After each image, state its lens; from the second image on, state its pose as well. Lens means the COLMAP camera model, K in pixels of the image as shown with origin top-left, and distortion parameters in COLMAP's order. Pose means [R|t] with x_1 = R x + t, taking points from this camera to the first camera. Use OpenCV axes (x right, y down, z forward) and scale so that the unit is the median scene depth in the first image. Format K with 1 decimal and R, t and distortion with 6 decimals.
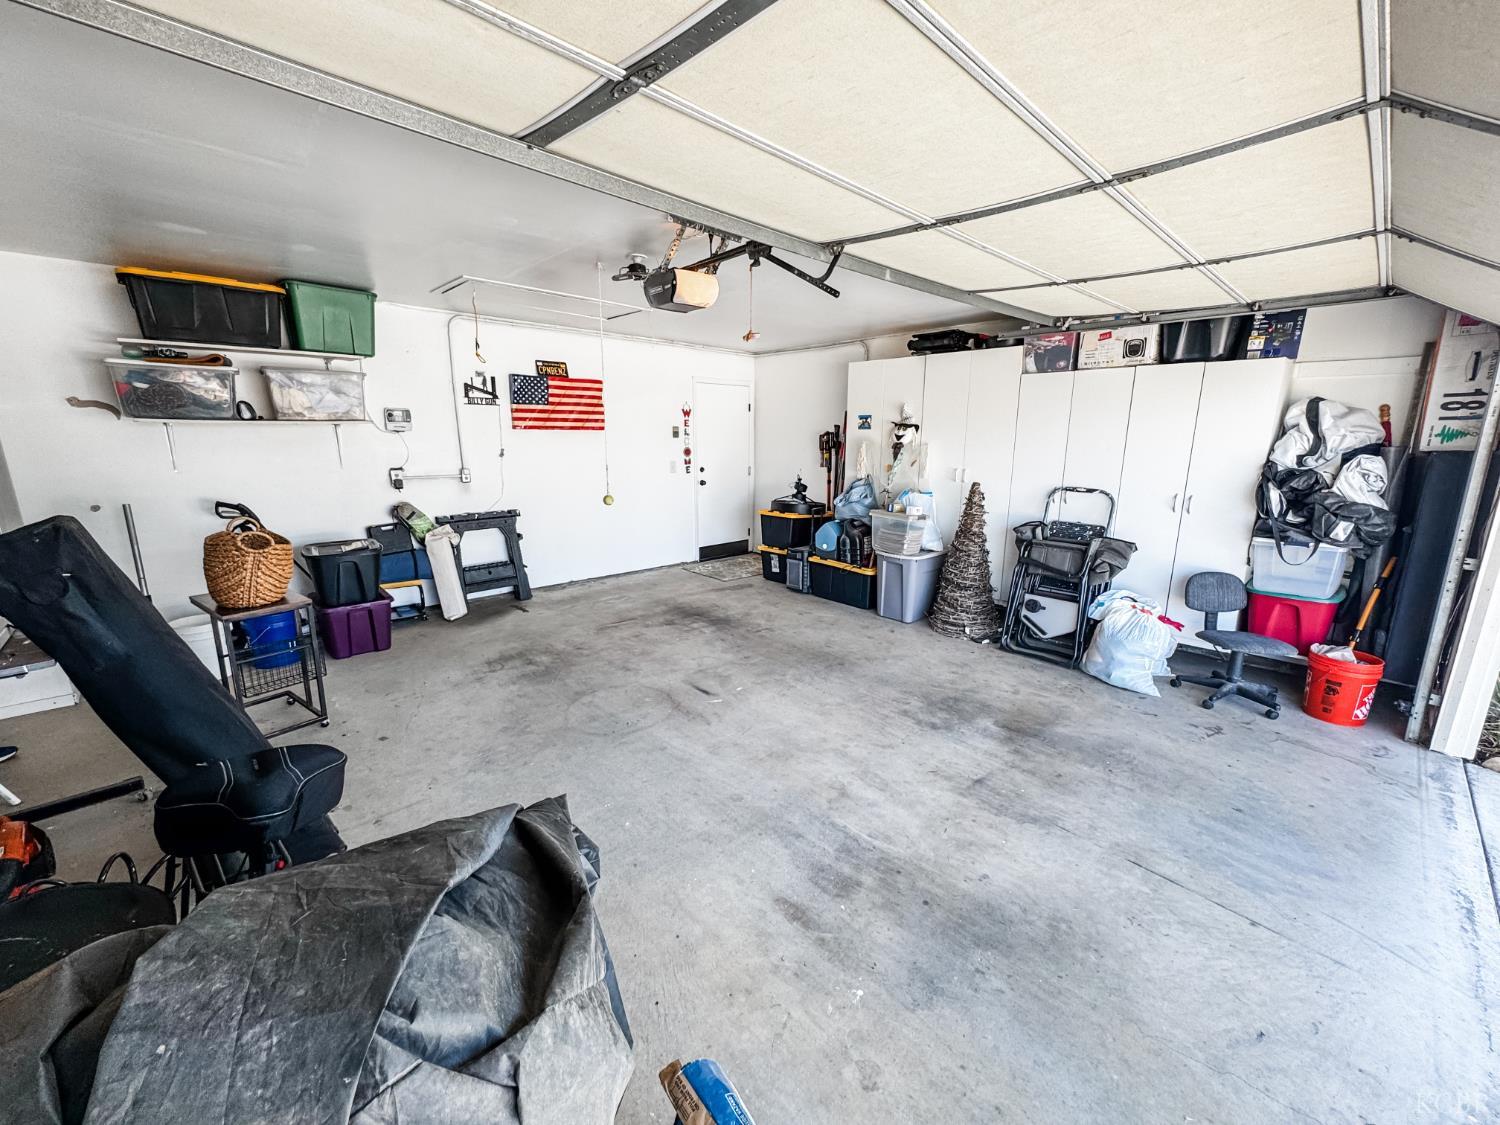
lens RADIAL K [[600.1, 0, 750.0], [0, 600.1, 562.5], [0, 0, 1]] dist [-0.002273, 0.000049]
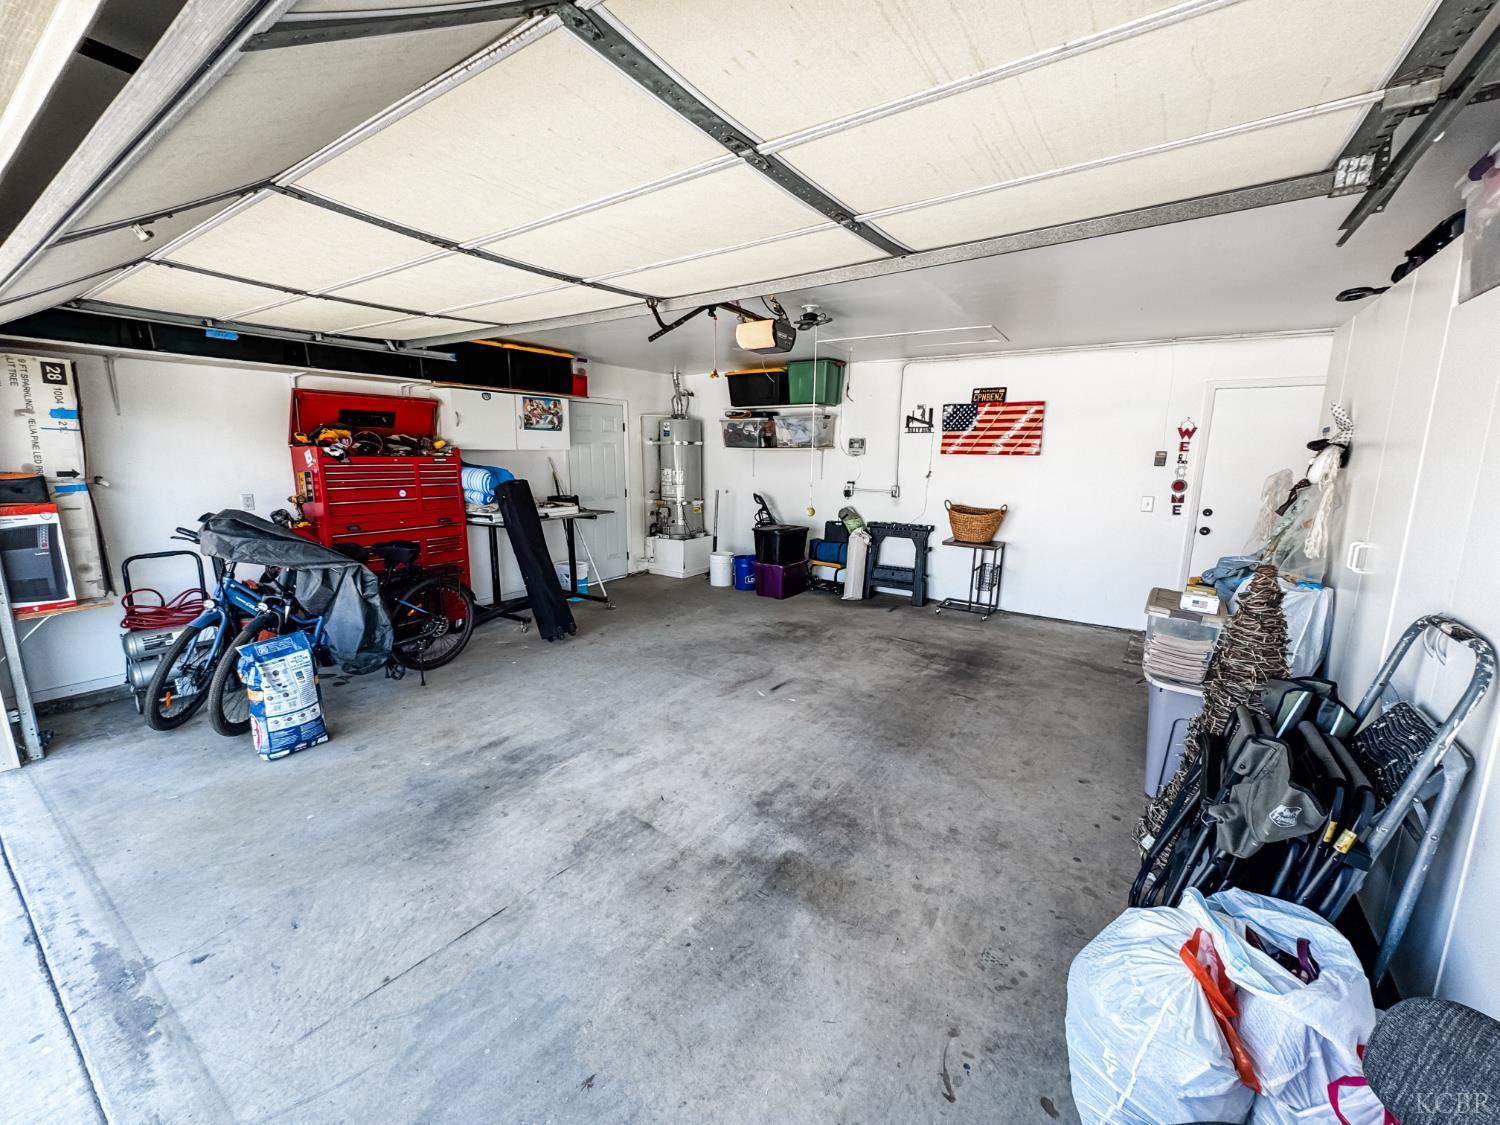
lens RADIAL K [[600.1, 0, 750.0], [0, 600.1, 562.5], [0, 0, 1]] dist [-0.002273, 0.000049]
pose [[0.214414, 0.173811, -0.961154, 0.759210], [-0.217310, 0.967865, 0.126548, -0.111181], [0.952262, 0.181734, 0.245294, 0.520865]]
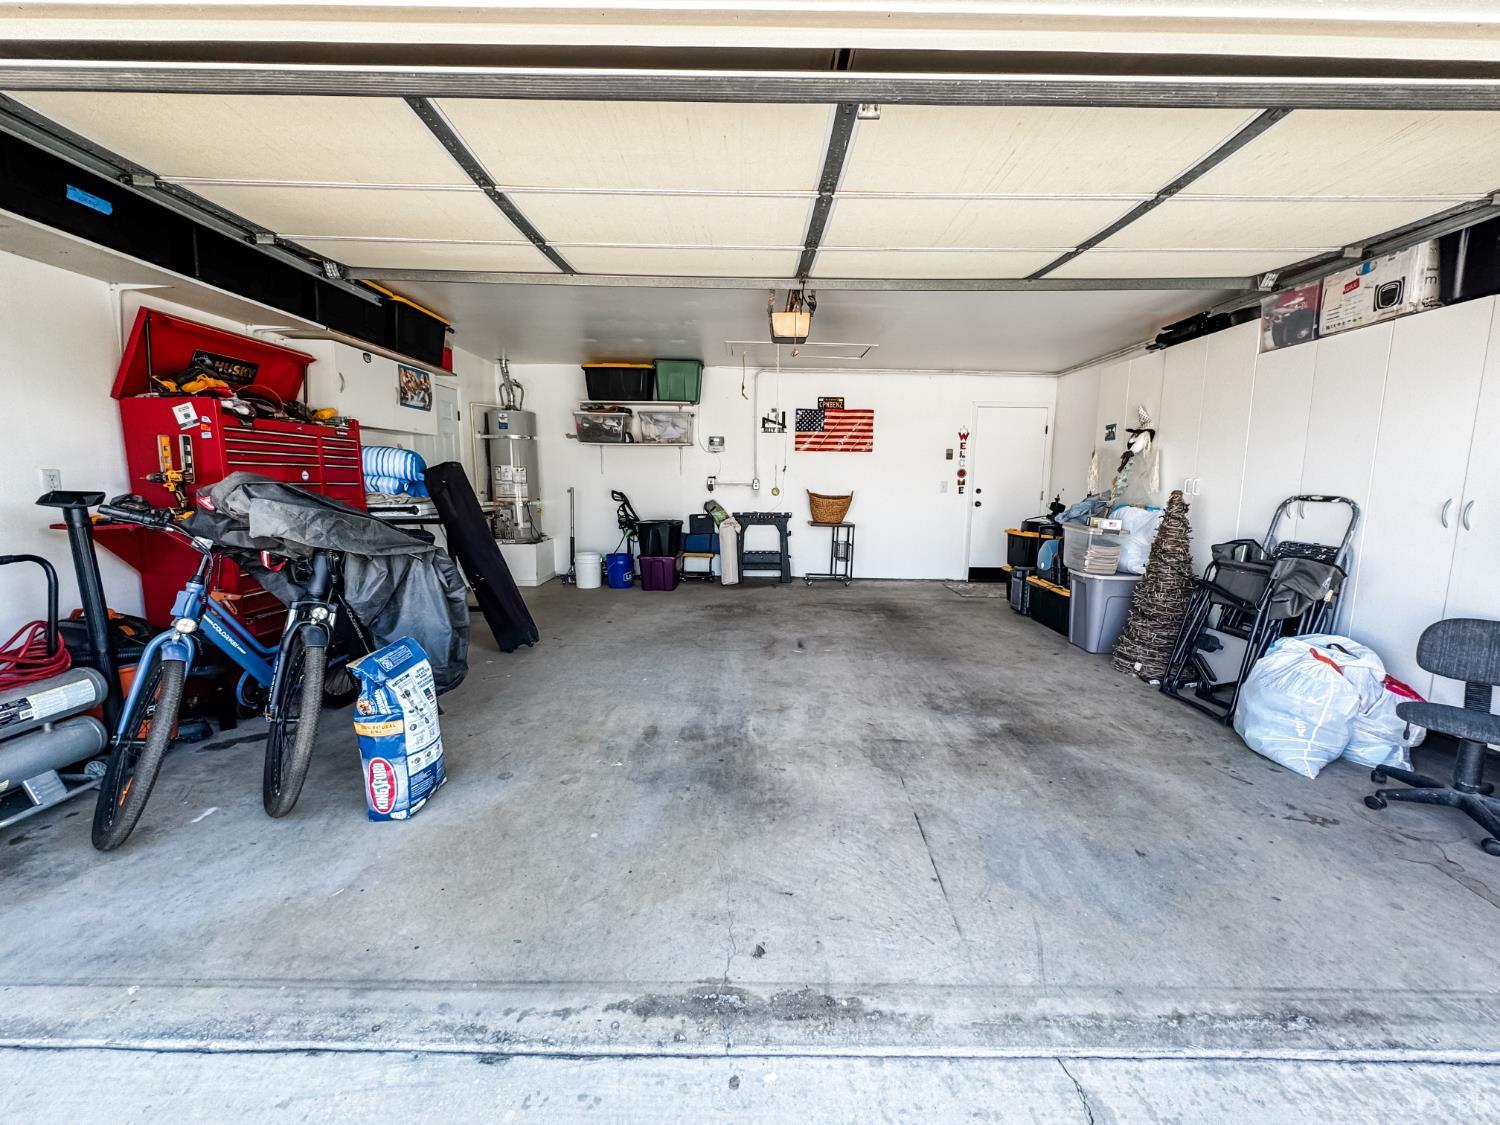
lens RADIAL K [[600.1, 0, 750.0], [0, 600.1, 562.5], [0, 0, 1]] dist [-0.002273, 0.000049]
pose [[0.724835, 0.096354, -0.682151, 0.538675], [-0.153666, 0.987837, -0.023748, 0.075719], [0.671566, 0.122037, 0.730826, 0.018037]]
